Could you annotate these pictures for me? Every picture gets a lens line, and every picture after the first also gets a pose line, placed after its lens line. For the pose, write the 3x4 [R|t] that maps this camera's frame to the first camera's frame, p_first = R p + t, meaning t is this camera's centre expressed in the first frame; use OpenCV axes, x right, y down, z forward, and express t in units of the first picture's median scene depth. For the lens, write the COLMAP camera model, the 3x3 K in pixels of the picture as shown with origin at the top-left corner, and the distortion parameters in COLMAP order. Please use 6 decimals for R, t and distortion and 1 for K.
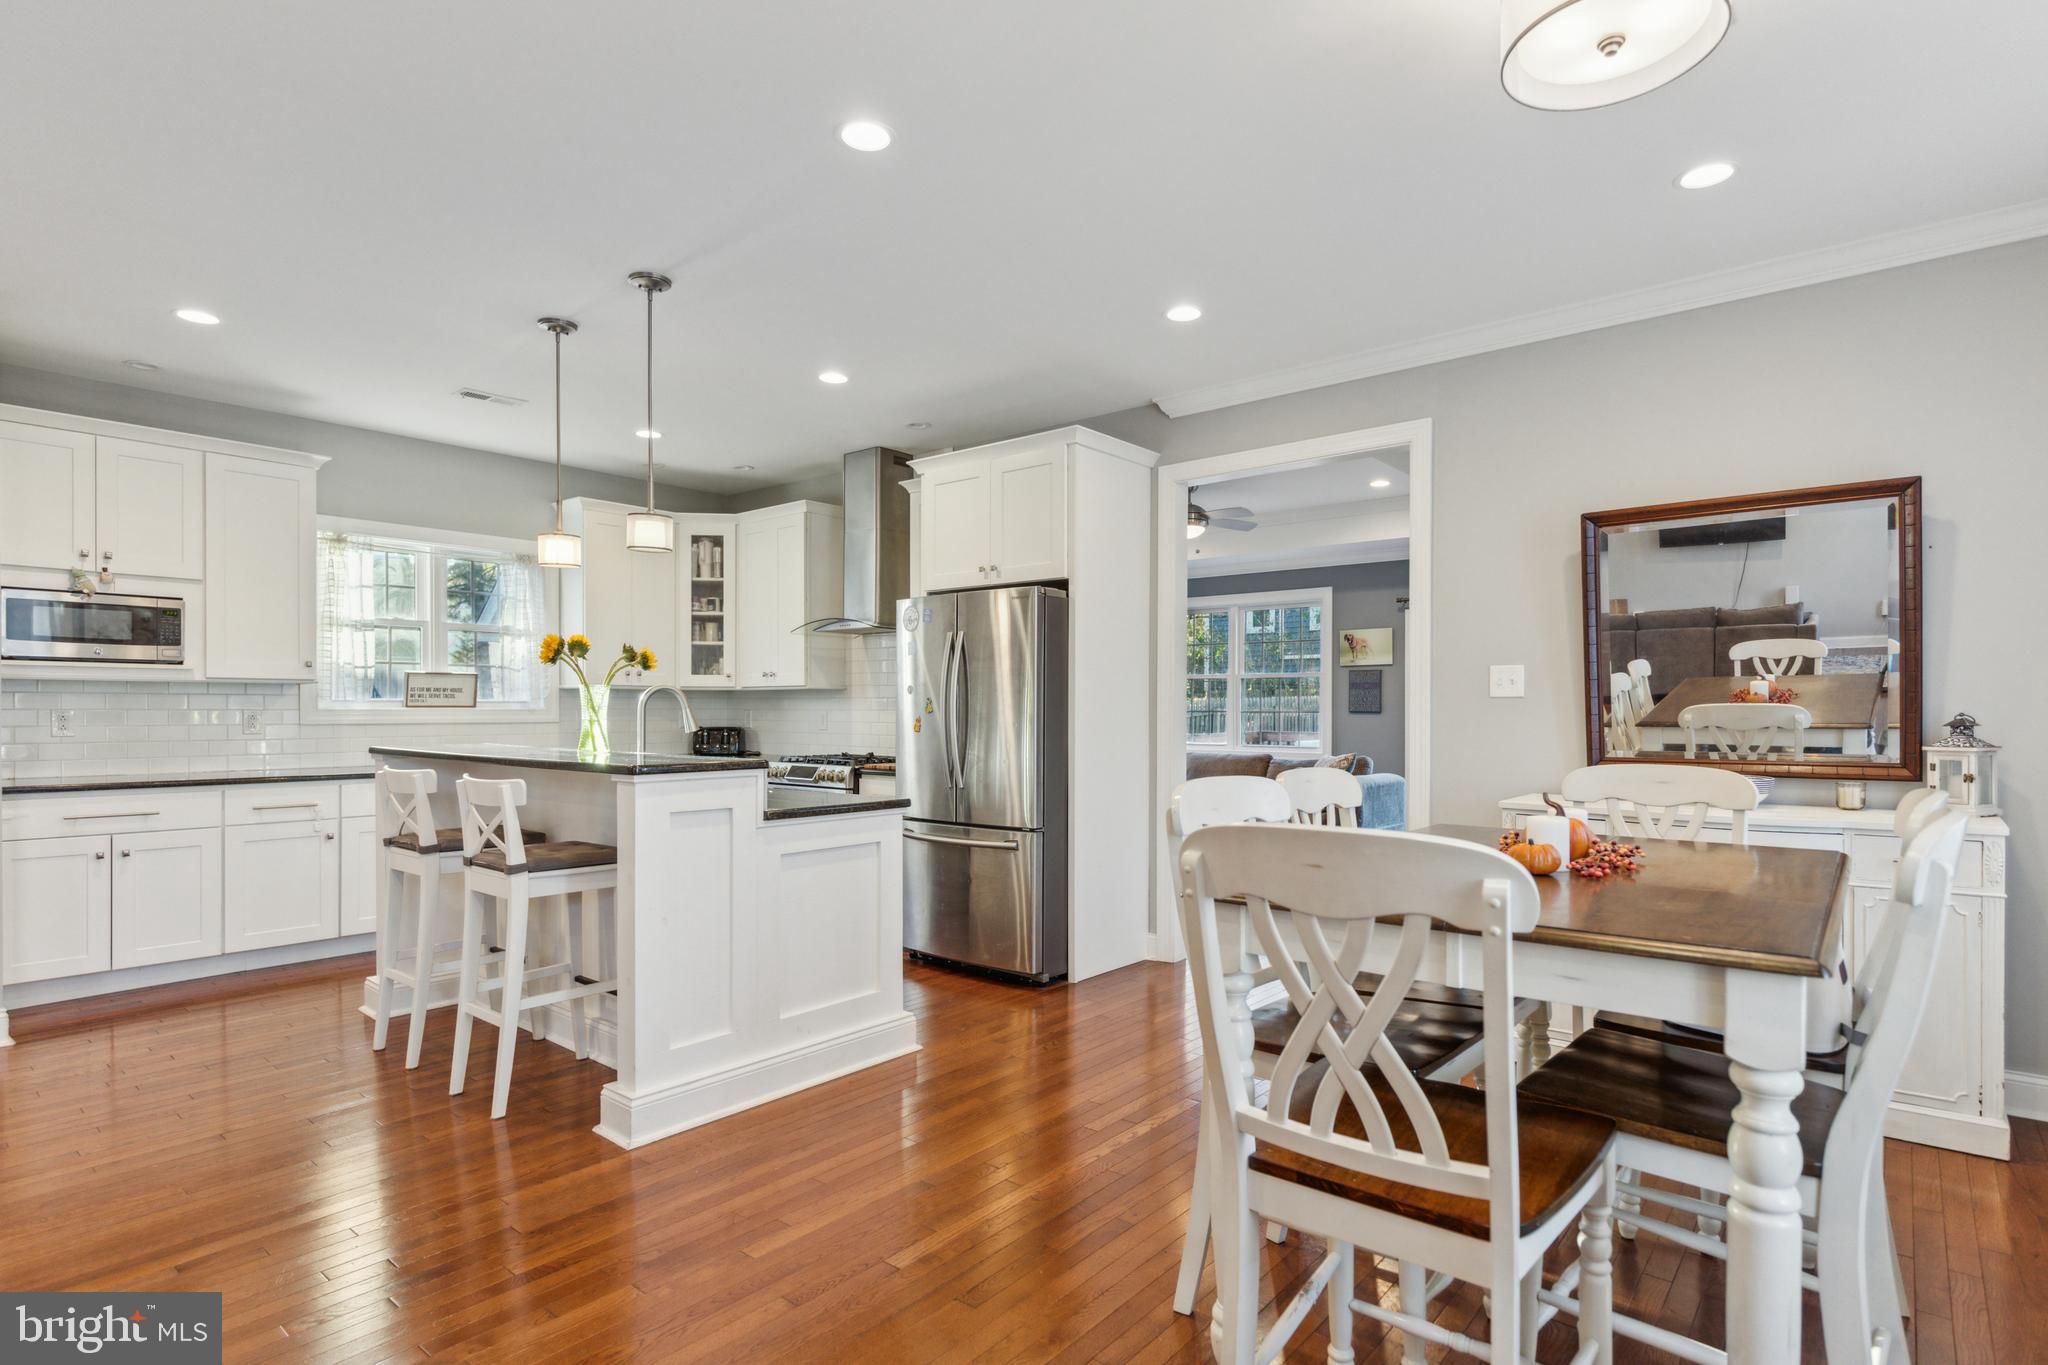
lens RADIAL K [[1040.4, 0, 1042.2], [0, 1040.4, 709.5], [0, 0, 1]] dist [-0.000540, -0.000160]
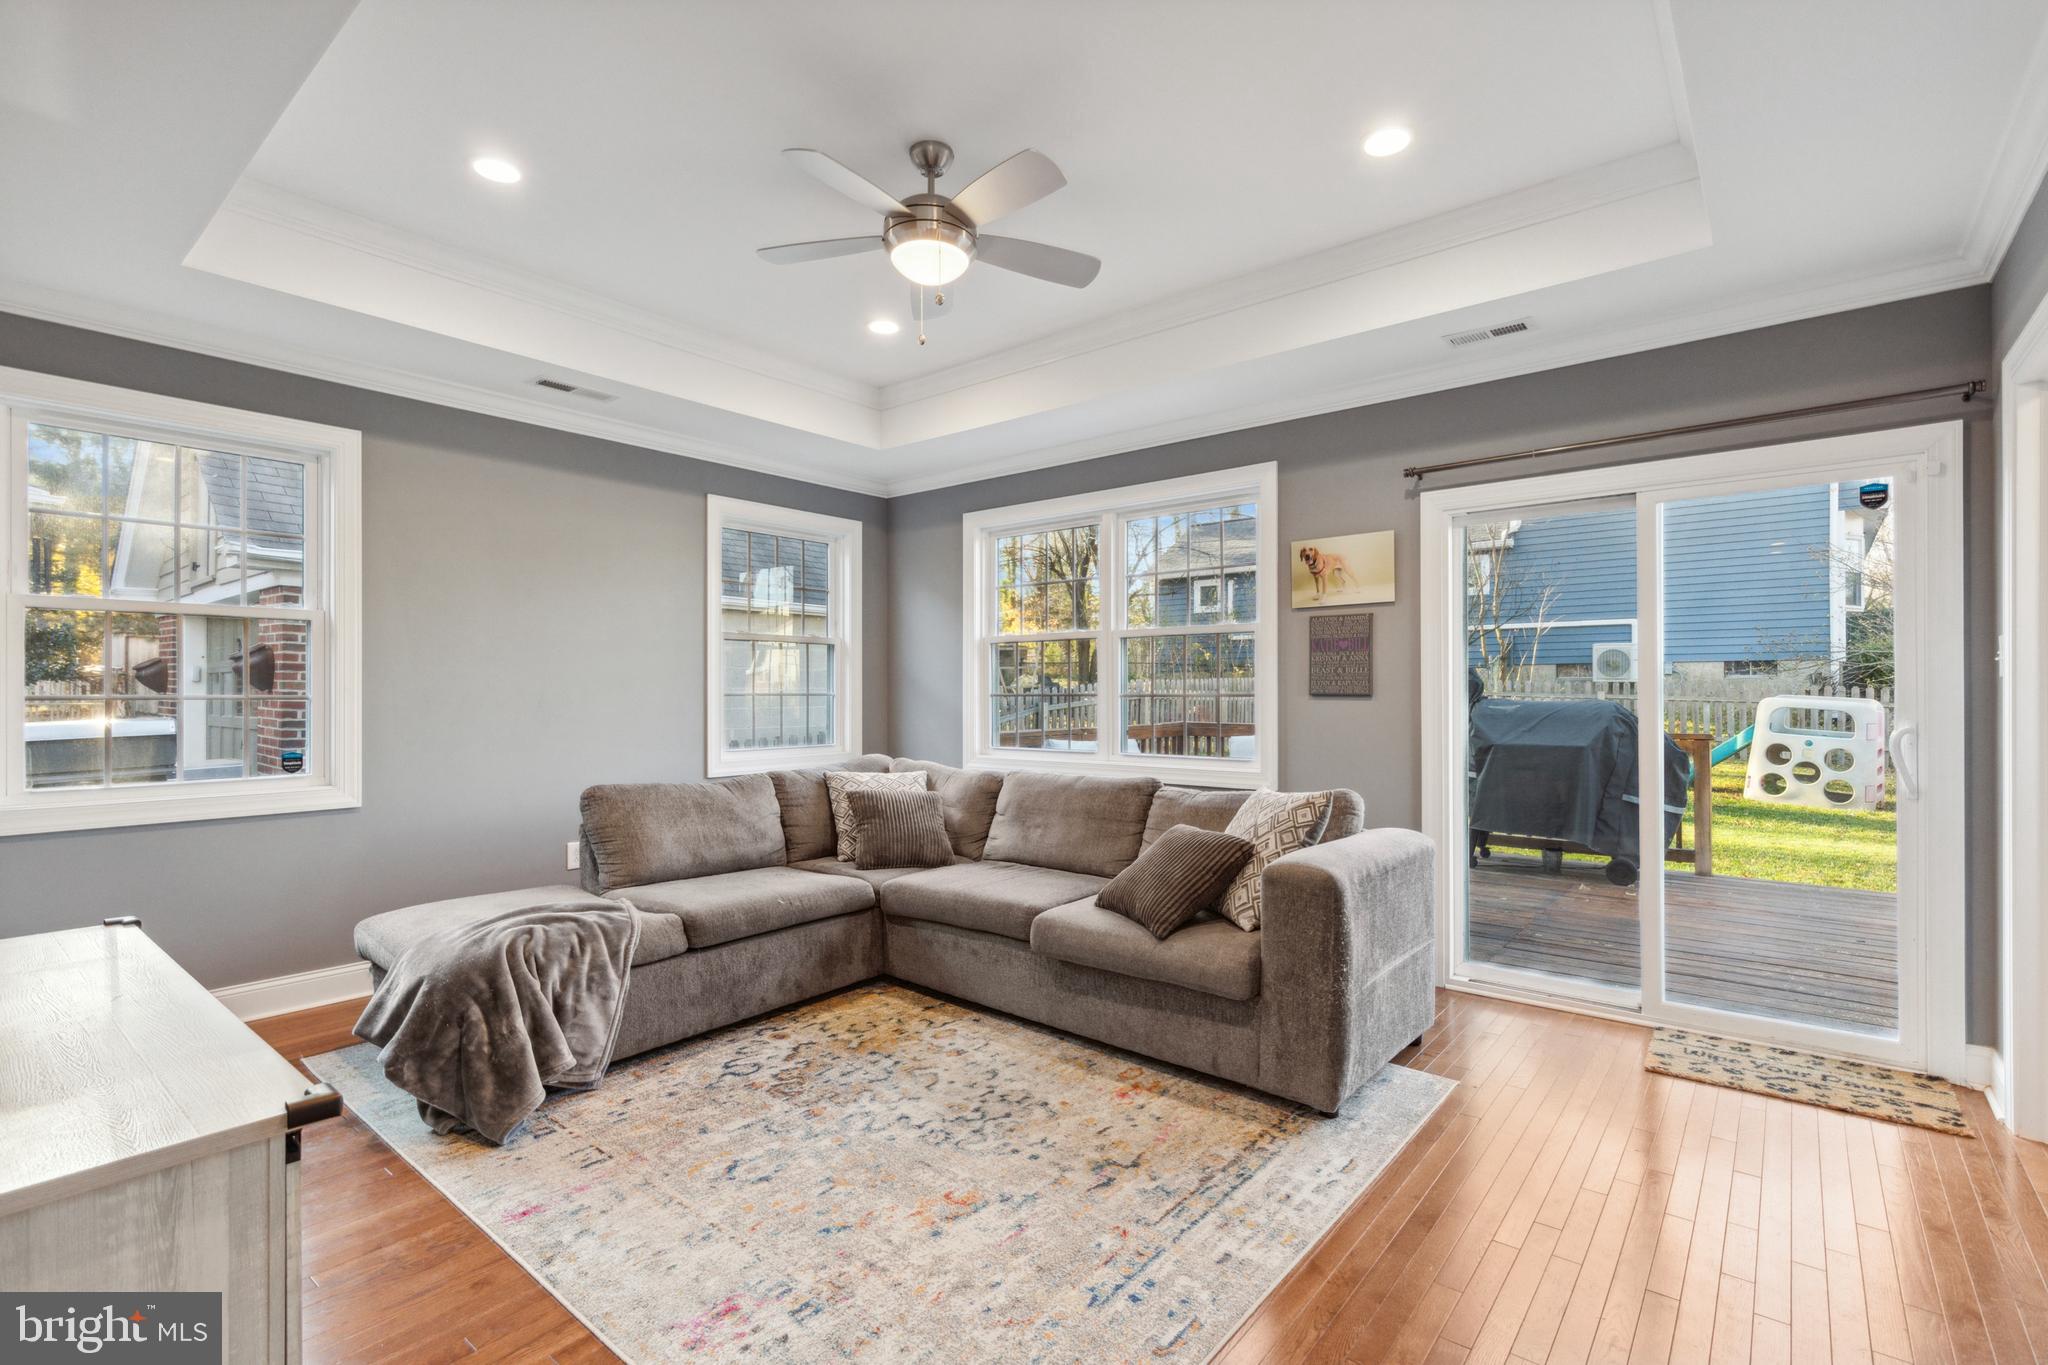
lens RADIAL K [[949.9, 0, 1027.2], [0, 949.9, 691.0], [0, 0, 1]] dist [-0.004029, -0.000718]
pose [[0.999973, -0.002143, 0.007022, 0.146838], [0.002143, 0.999998, -0.000082, 0.000222], [-0.007022, 0.000097, 0.999975, 0.514760]]
